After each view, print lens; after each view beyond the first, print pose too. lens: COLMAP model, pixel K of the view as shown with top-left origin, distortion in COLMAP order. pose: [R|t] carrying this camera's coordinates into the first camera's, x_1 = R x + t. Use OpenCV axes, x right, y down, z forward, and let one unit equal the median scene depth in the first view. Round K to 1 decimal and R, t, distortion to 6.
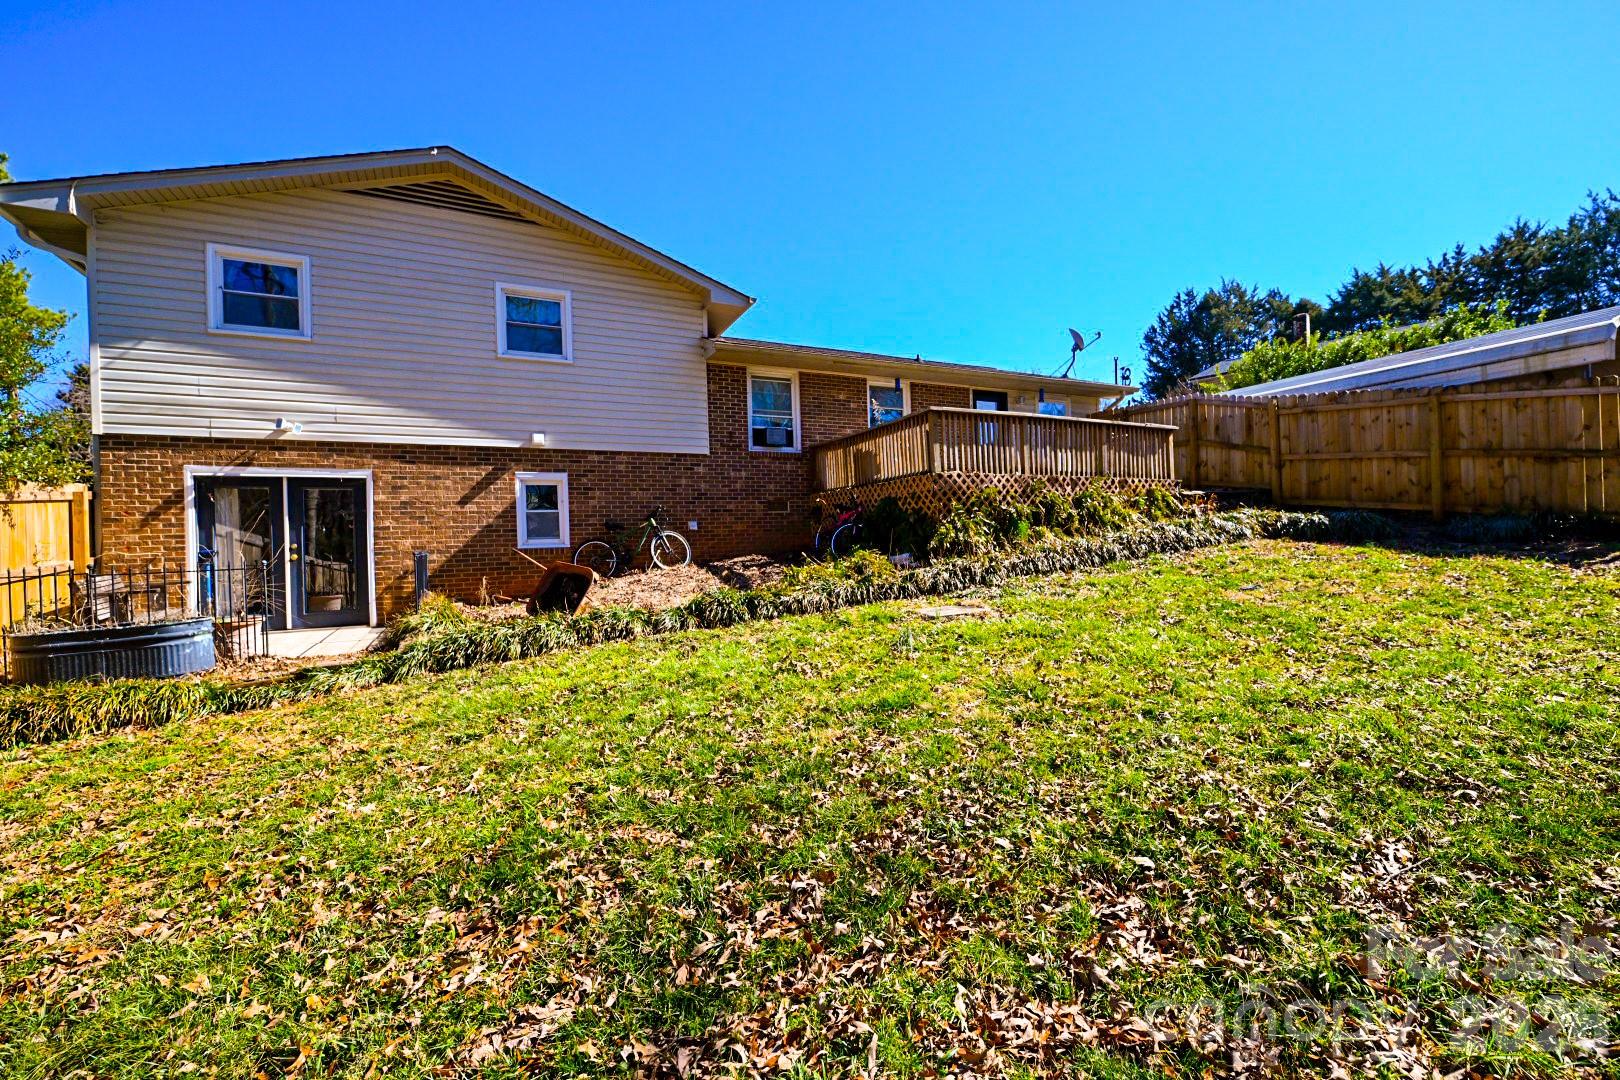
lens RADIAL K [[673.9, 0, 814.1], [0, 673.9, 542.2], [0, 0, 1]] dist [0.002347, -0.004676]
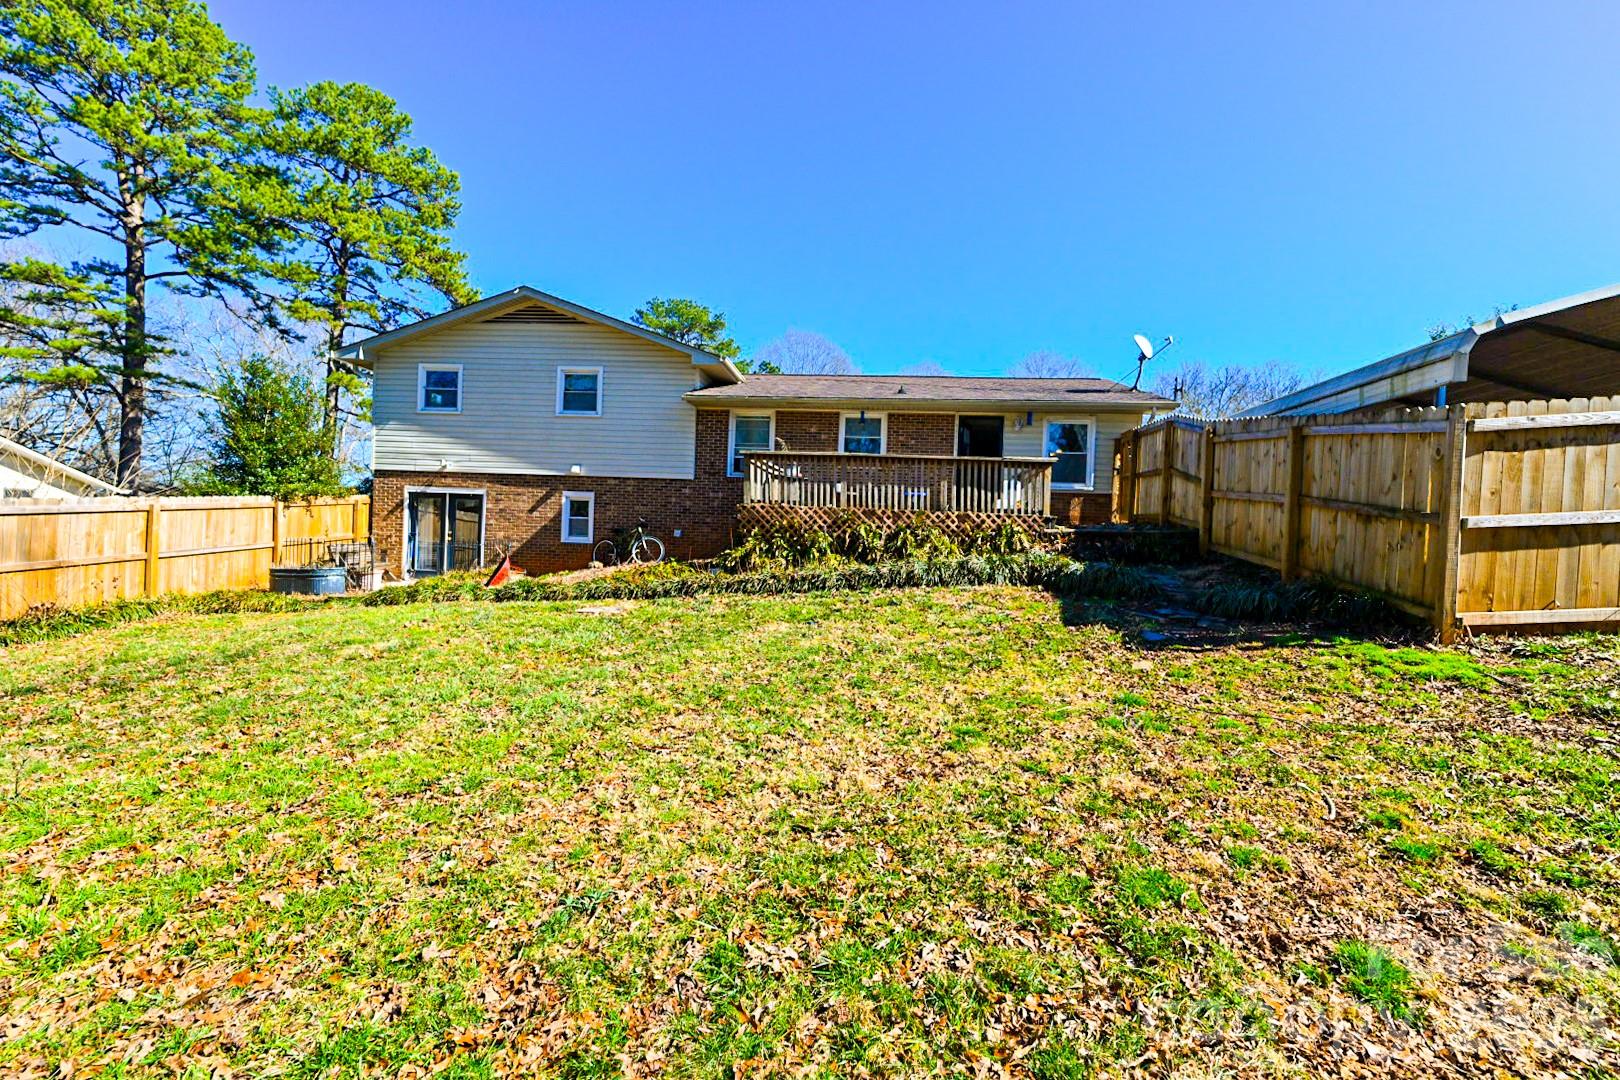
lens RADIAL K [[673.9, 0, 814.1], [0, 673.9, 542.2], [0, 0, 1]] dist [0.002347, -0.004676]
pose [[0.843837, 0.067404, -0.532350, 0.889937], [-0.062930, 0.997664, 0.026568, -0.070048], [0.532897, 0.011082, 0.846107, 0.027472]]
